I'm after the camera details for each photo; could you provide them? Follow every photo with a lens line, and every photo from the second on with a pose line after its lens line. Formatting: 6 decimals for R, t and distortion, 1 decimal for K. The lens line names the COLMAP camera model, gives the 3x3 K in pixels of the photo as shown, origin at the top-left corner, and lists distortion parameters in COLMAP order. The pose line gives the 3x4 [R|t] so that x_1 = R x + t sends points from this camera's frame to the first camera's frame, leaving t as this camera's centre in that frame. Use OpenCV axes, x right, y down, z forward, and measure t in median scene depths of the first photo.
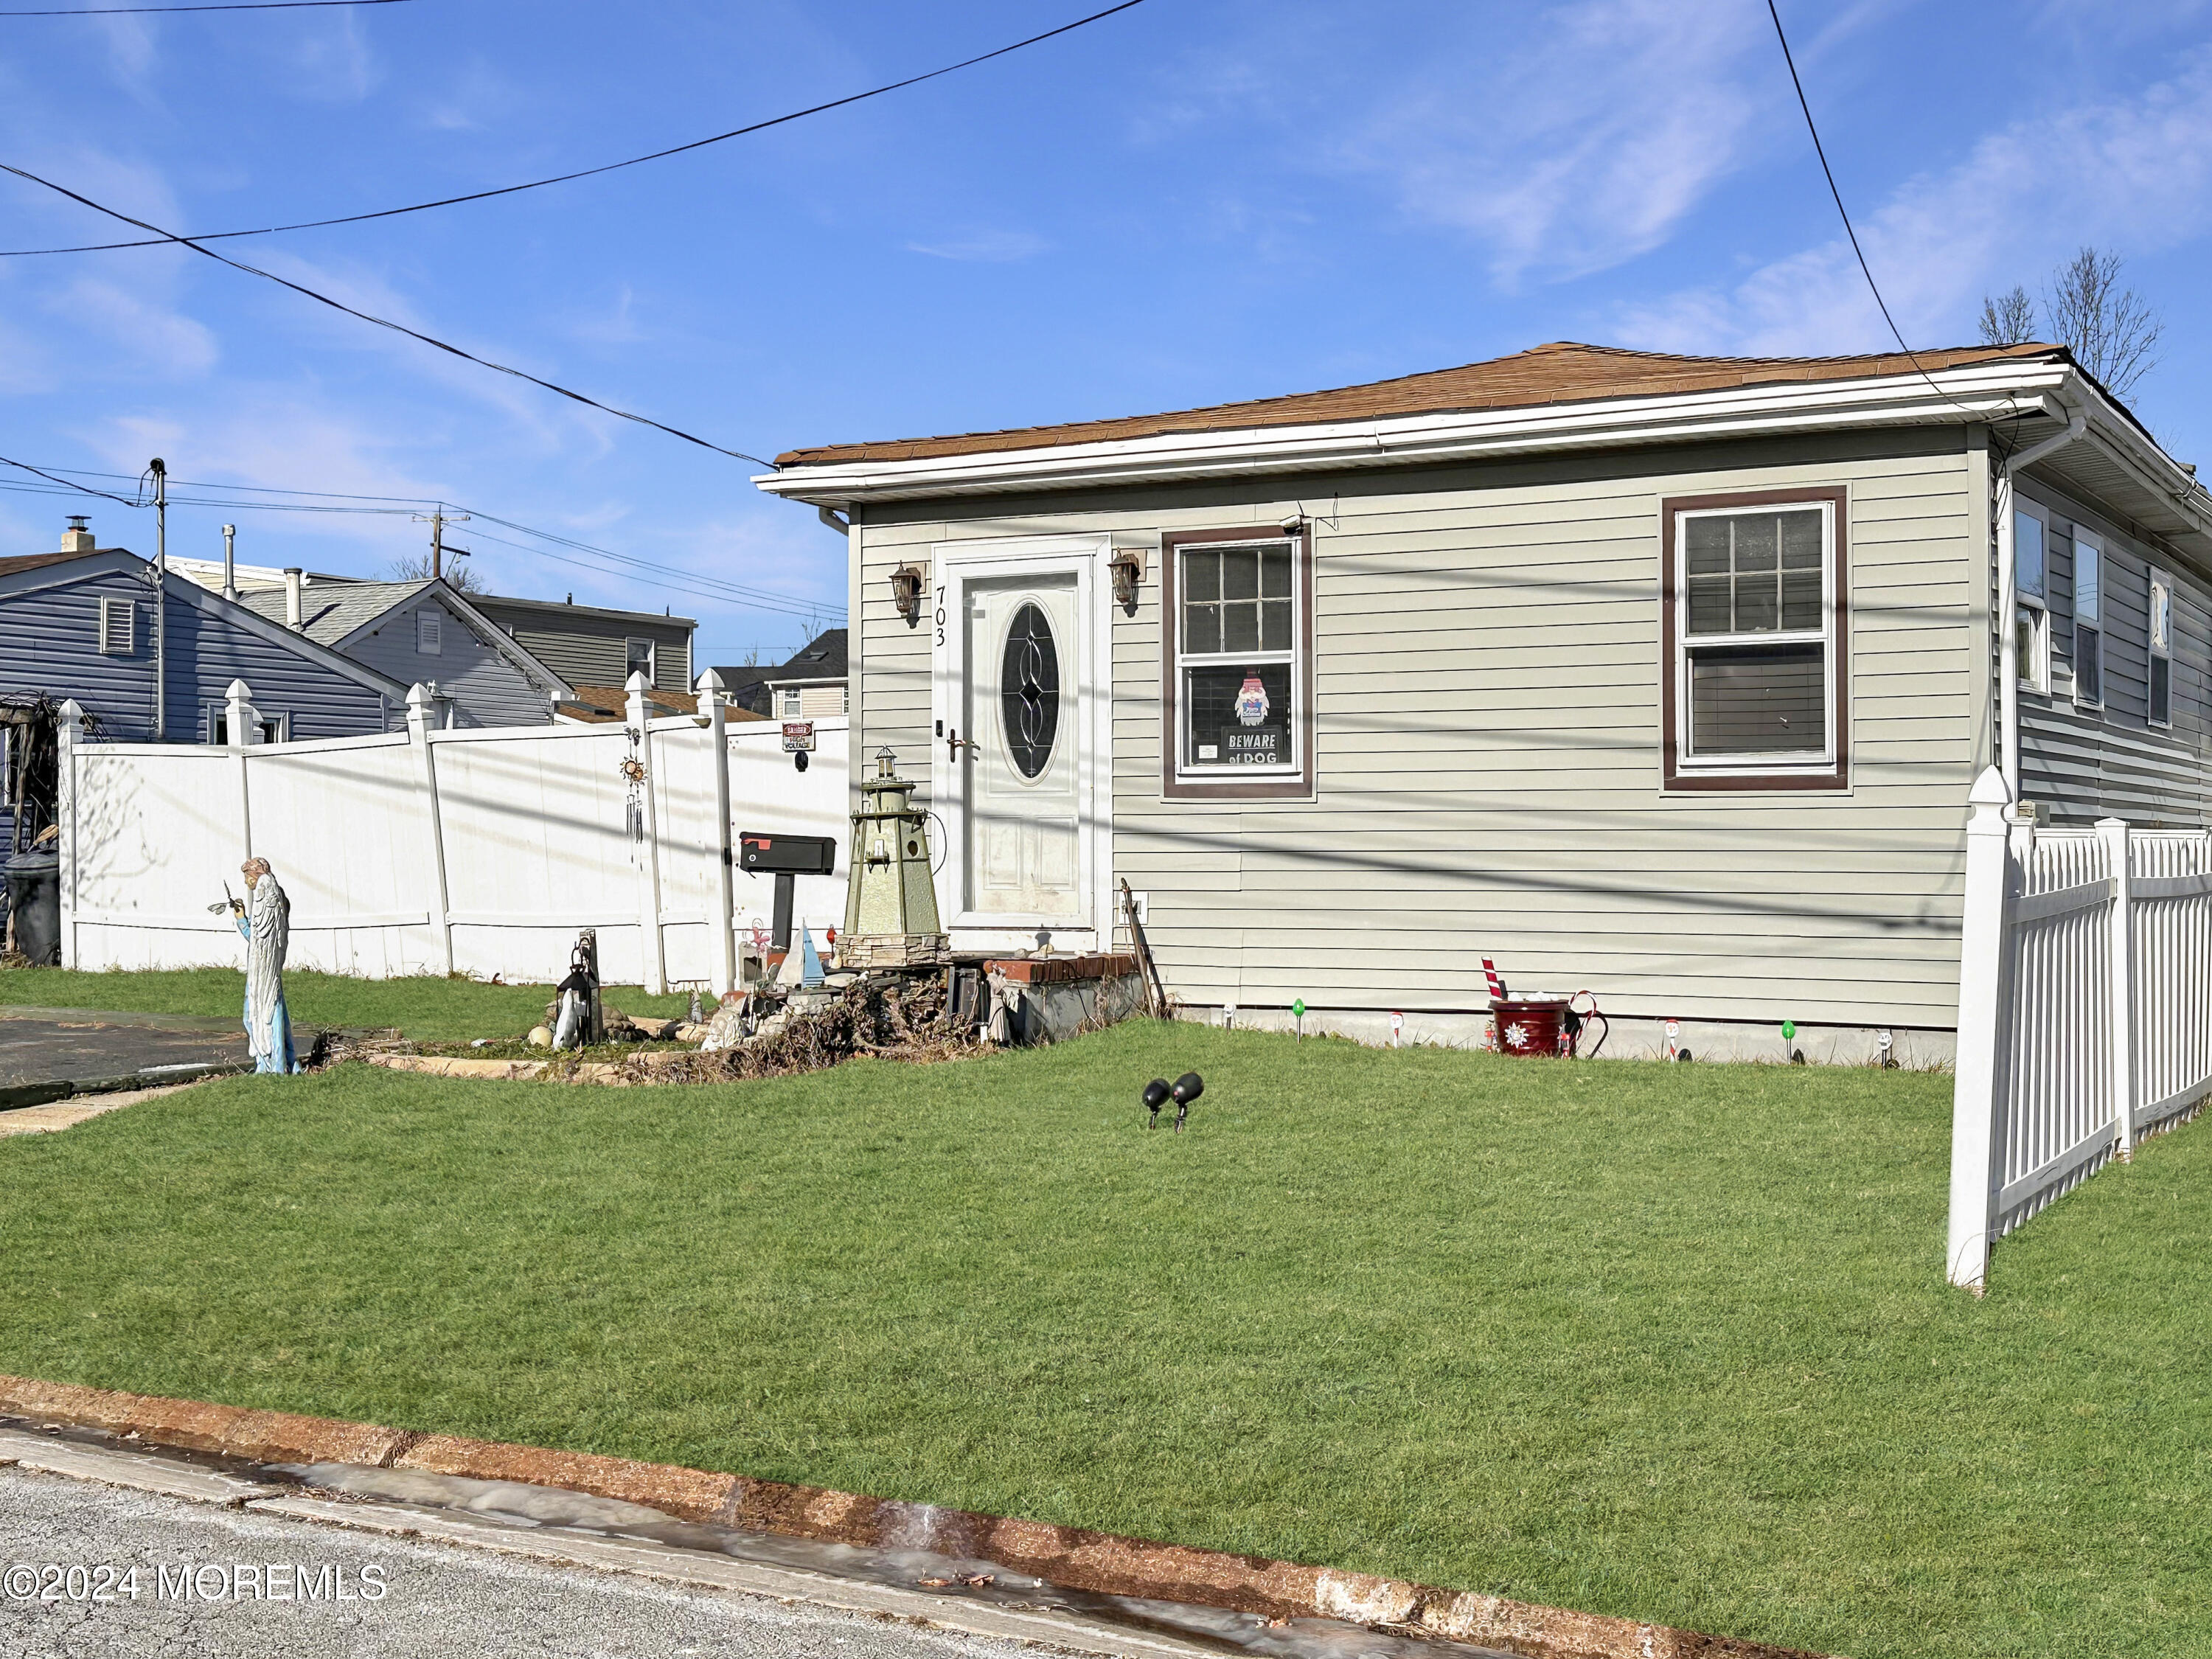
lens RADIAL K [[2646.4, 0, 1106.0], [0, 2646.4, 829.5], [0, 0, 1]] dist [0.023700, 0.045785]
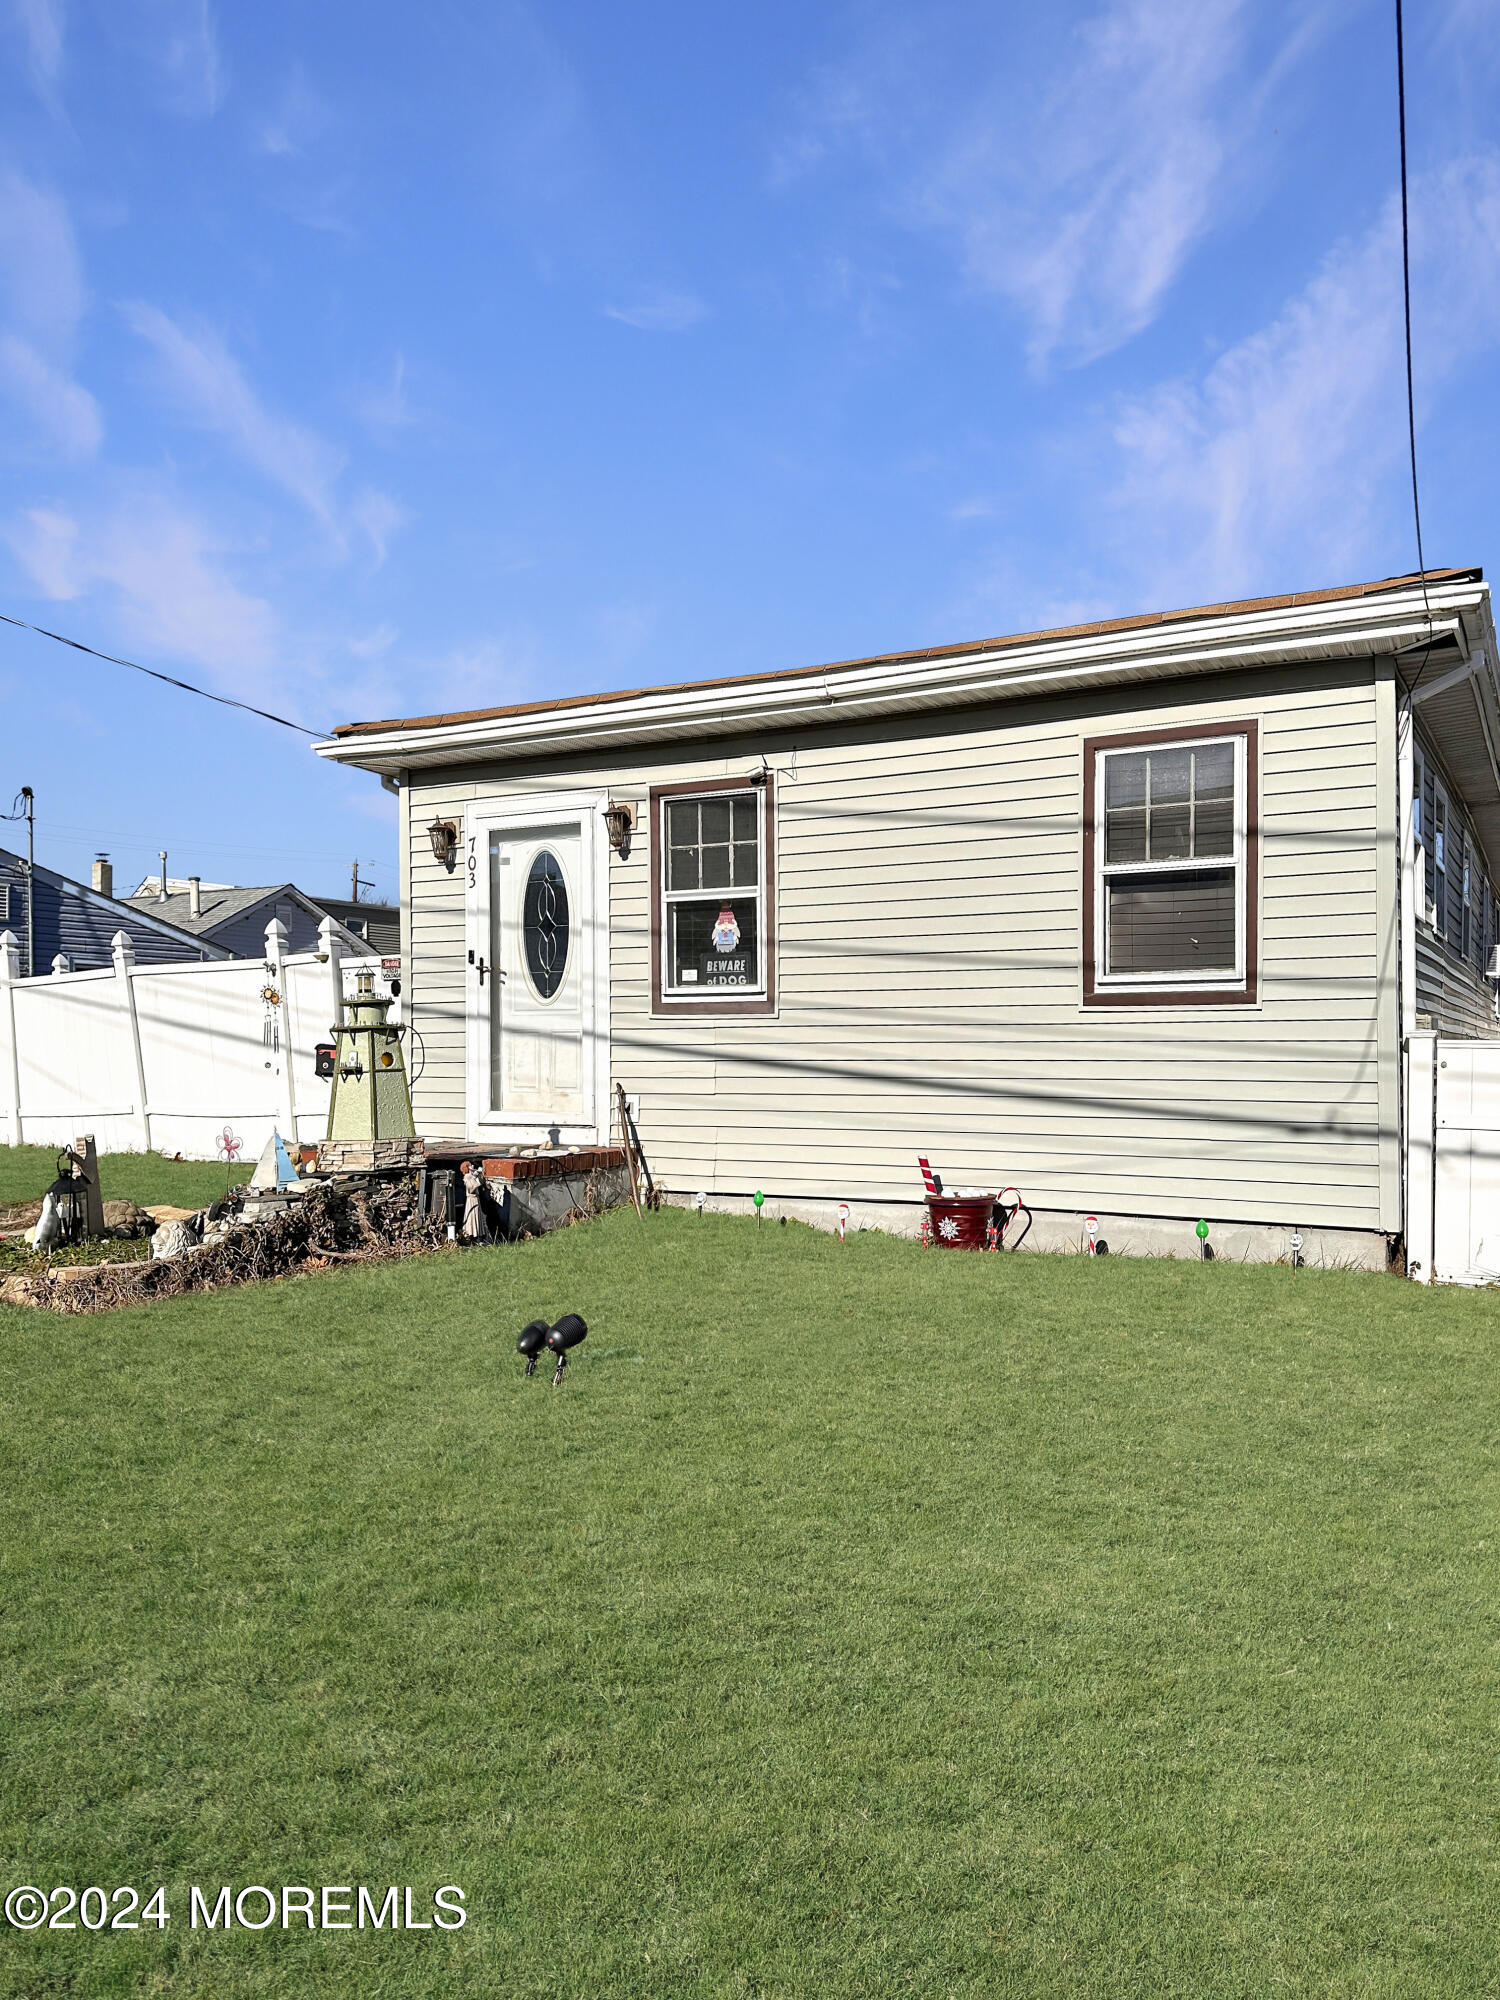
lens RADIAL K [[1485.9, 0, 748.4], [0, 1485.9, 1083.3], [0, 0, 1]] dist [0.030986, -0.003003]
pose [[0.999970, -0.001333, 0.007580, 0.063024], [0.001119, 0.999601, 0.028213, -0.000054], [-0.007614, -0.028204, 0.999573, 0.361149]]
